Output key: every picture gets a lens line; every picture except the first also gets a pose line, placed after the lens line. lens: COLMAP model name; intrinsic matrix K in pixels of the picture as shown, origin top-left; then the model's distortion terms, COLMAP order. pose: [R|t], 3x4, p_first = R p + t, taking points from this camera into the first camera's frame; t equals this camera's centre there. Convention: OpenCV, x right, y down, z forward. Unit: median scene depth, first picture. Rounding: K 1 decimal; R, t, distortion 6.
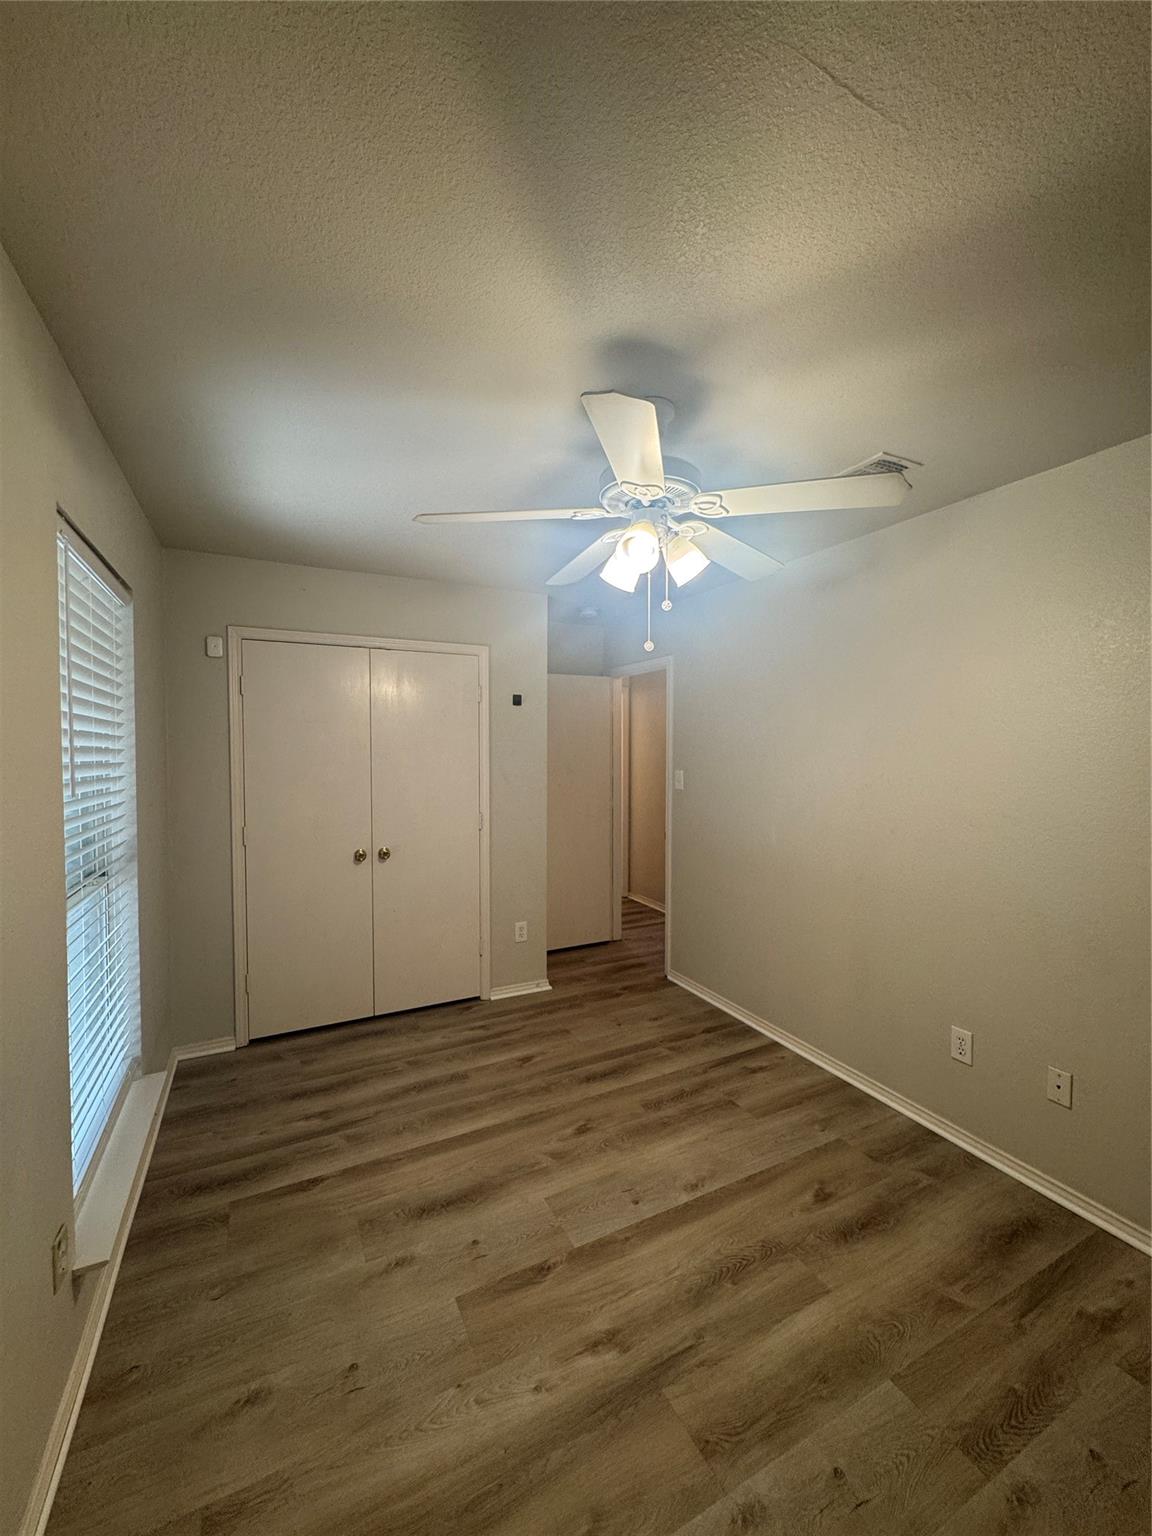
lens RADIAL K [[614.2, 0, 576.0], [0, 614.2, 768.0], [0, 0, 1]] dist [-0.000630, 0.000018]
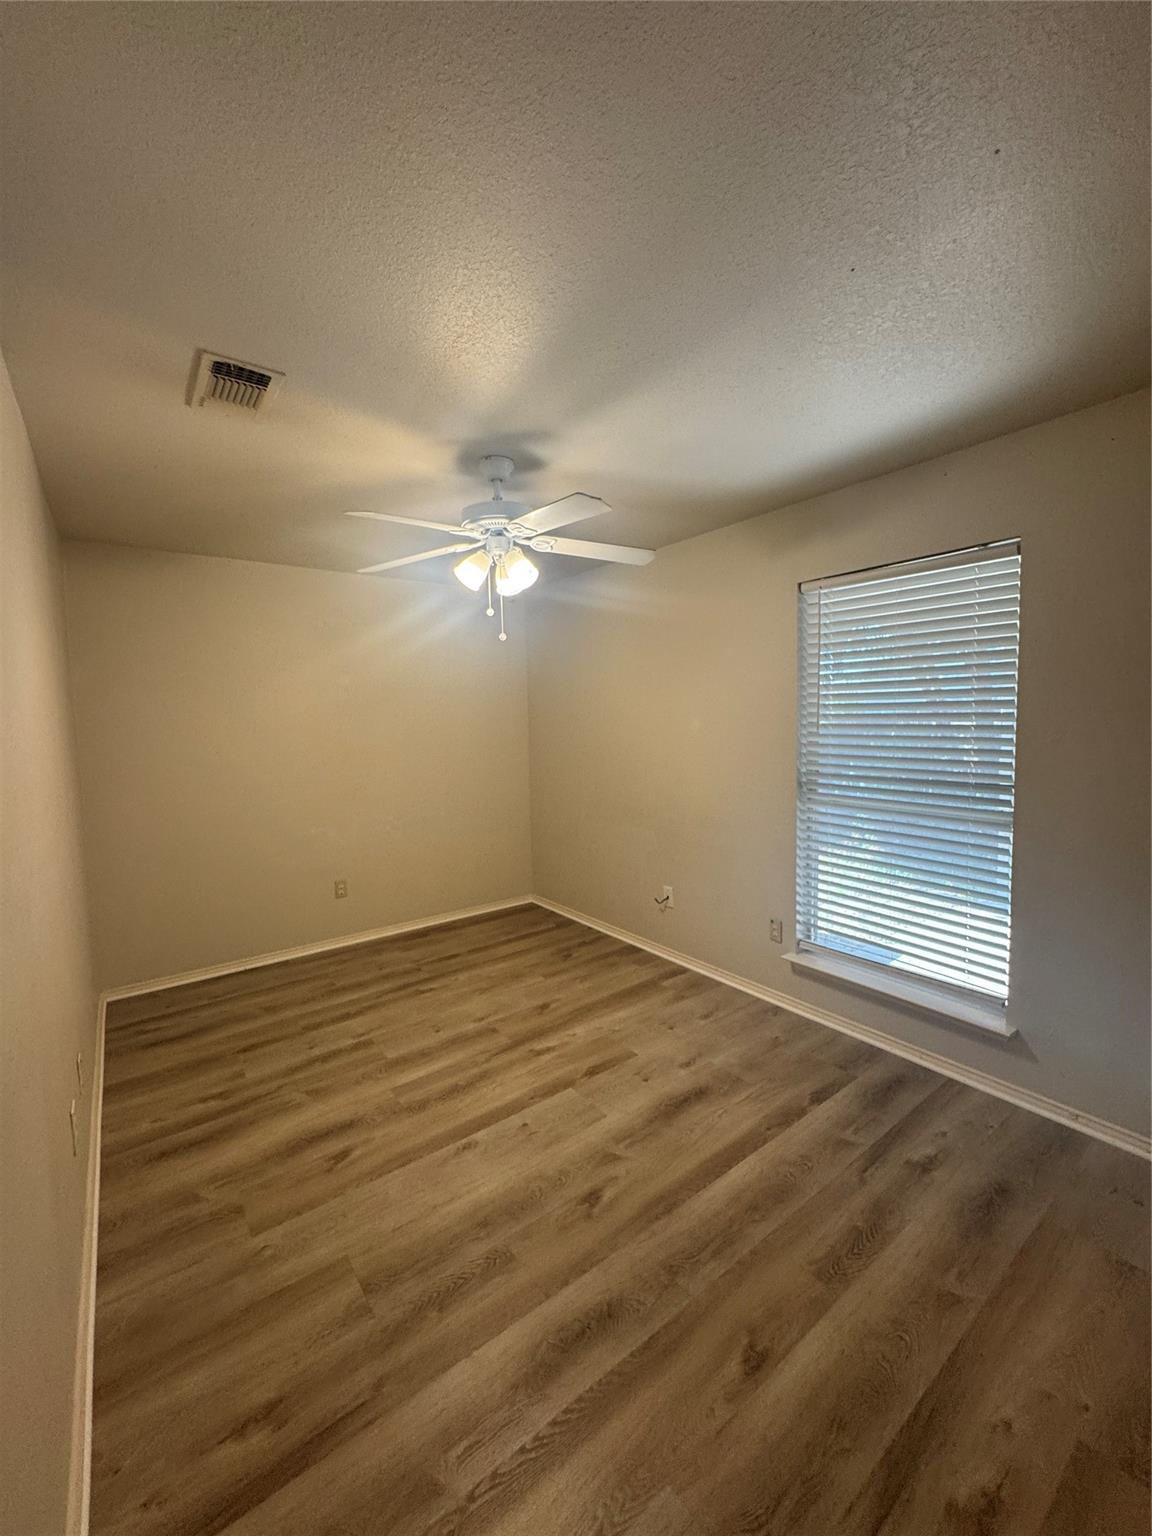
lens RADIAL K [[614.2, 0, 576.0], [0, 614.2, 768.0], [0, 0, 1]] dist [-0.000630, 0.000018]
pose [[-0.984225, 0.037890, -0.172814, 0.162809], [0.017503, 0.992859, 0.118003, -0.050058], [0.176051, 0.113116, -0.977860, 1.901102]]
